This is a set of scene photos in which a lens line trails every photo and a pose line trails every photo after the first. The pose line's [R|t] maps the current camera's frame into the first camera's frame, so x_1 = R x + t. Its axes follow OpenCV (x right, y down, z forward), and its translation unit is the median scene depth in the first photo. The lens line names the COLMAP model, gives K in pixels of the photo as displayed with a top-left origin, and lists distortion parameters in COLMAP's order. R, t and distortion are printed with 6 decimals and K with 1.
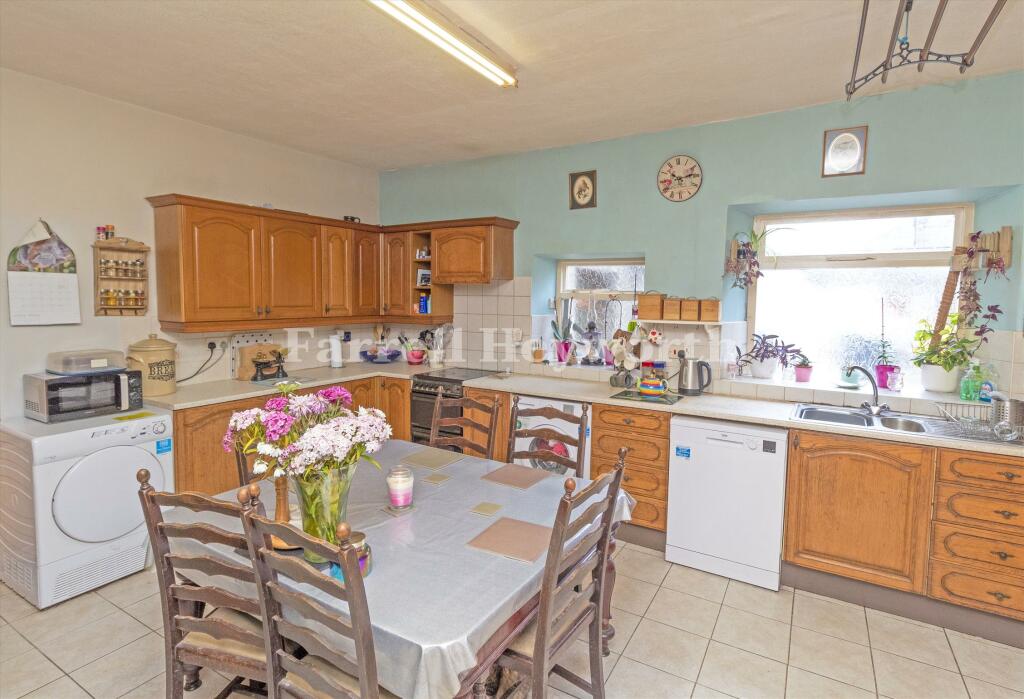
lens RADIAL K [[520.9, 0, 514.7], [0, 520.9, 345.9], [0, 0, 1]] dist [0.021950, 0.000977]
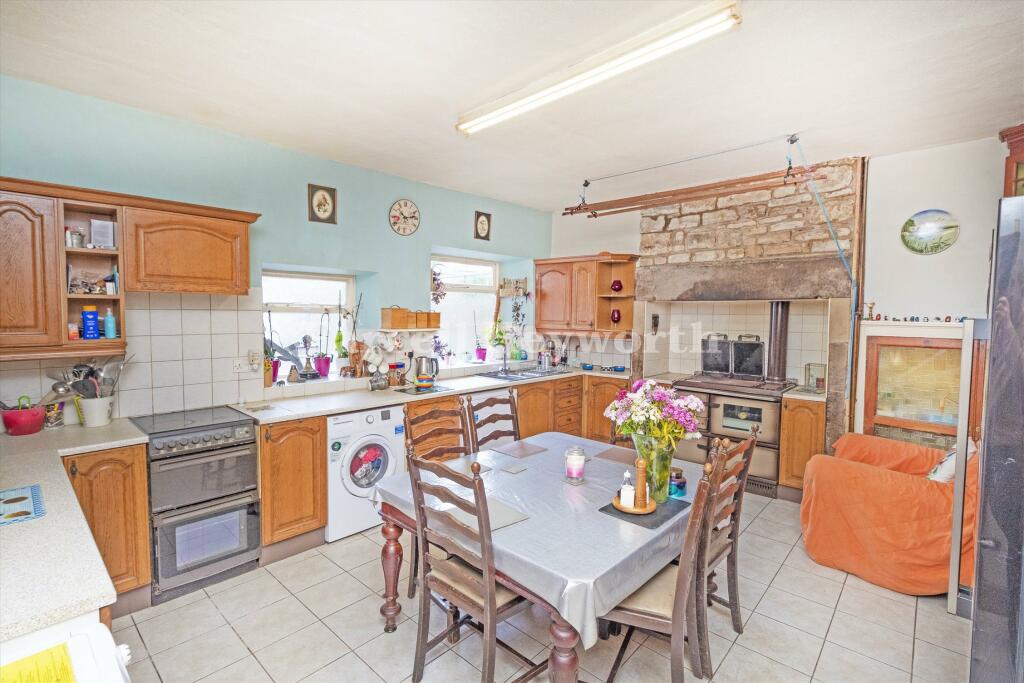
lens RADIAL K [[474.7, 0, 512.7], [0, 474.7, 343.7], [0, 0, 1]] dist [0.000632, -0.000027]
pose [[0.208607, -0.074088, 0.975189, -0.776073], [0.091564, 0.994226, 0.055948, -0.053883], [-0.973704, 0.077621, 0.214186, 0.514458]]
